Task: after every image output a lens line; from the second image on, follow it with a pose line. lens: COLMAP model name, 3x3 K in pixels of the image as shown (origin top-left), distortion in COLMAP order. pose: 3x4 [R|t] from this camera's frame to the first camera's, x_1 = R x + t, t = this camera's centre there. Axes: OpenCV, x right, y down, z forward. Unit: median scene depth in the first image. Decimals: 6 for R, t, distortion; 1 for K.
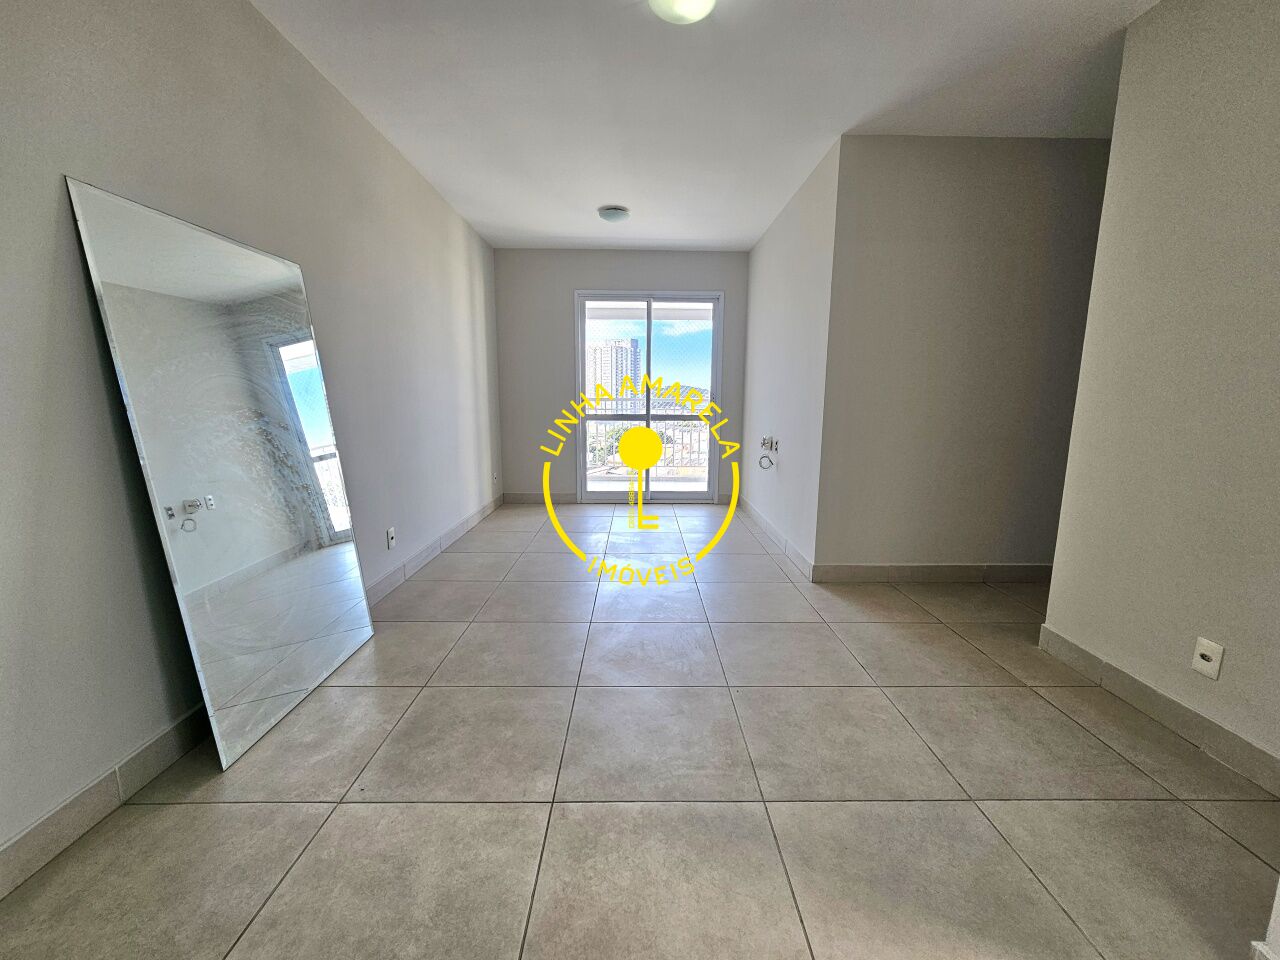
lens RADIAL K [[525.7, 0, 643.2], [0, 525.7, 479.4], [0, 0, 1]] dist [-0.001058, 0.000025]
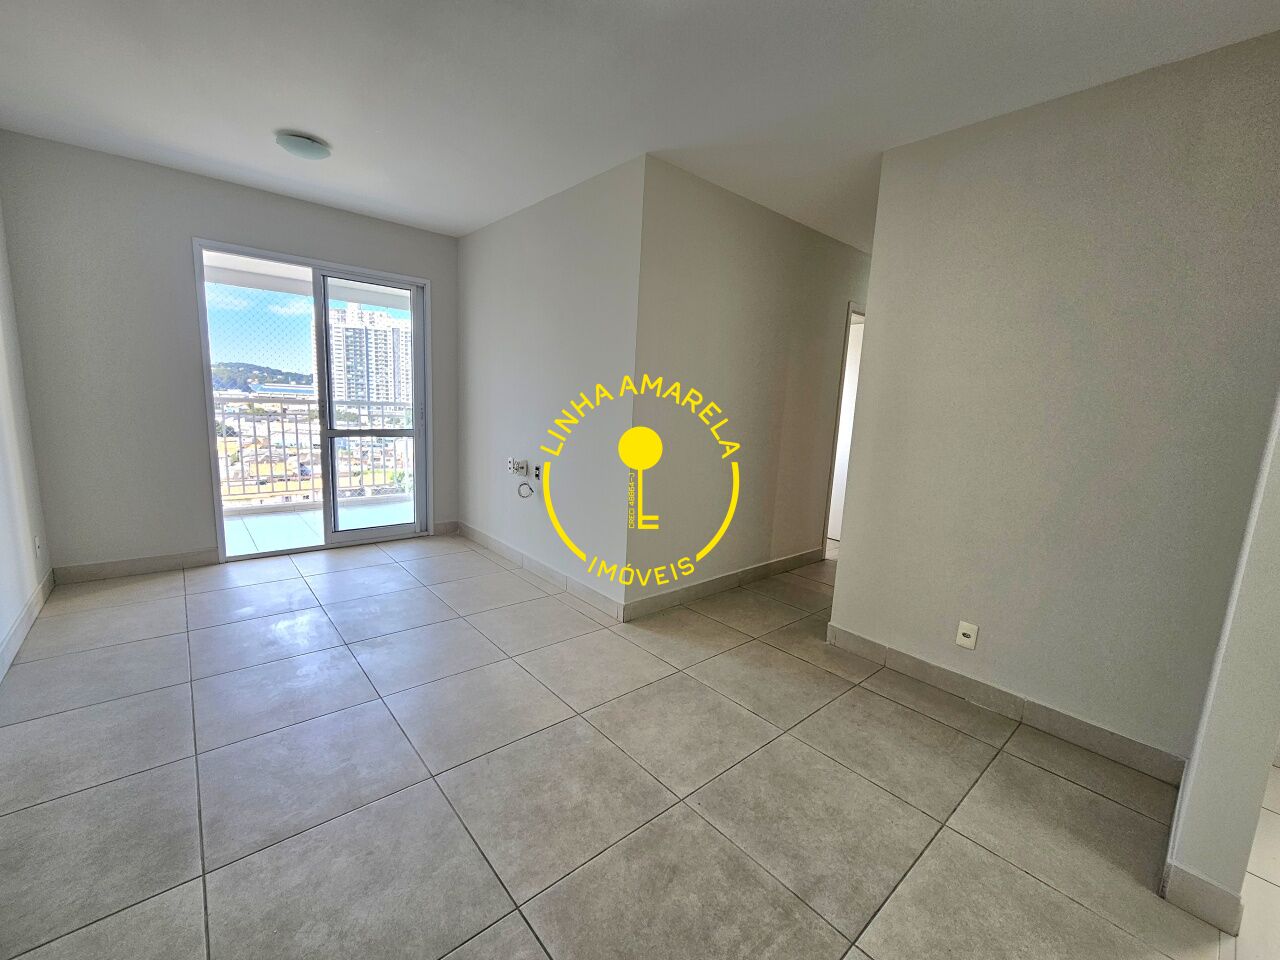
lens RADIAL K [[528.2, 0, 640.0], [0, 528.2, 480.0], [0, 0, 1]] dist [0.000484, 0.000205]
pose [[0.757603, -0.072035, 0.648728, -0.286394], [0.057826, 0.997391, 0.043219, -0.111812], [-0.650149, 0.004770, 0.759792, 0.289213]]
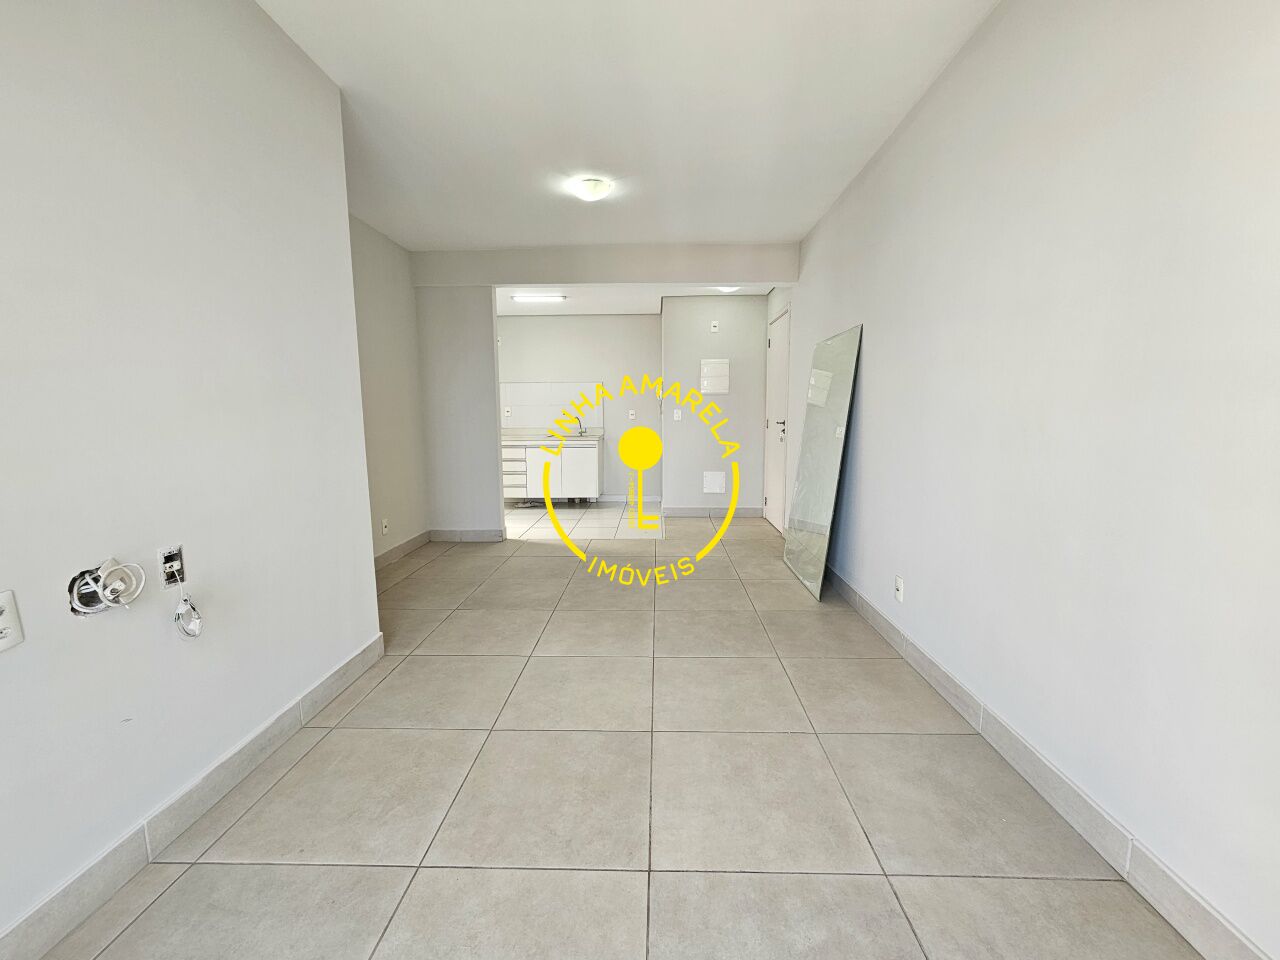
lens RADIAL K [[525.7, 0, 643.2], [0, 525.7, 479.4], [0, 0, 1]] dist [-0.001058, 0.000025]
pose [[-0.999235, -0.007676, 0.038347, -0.108640], [0.003313, 0.960409, 0.278574, -0.309920], [-0.038967, 0.278488, -0.959649, 1.878958]]
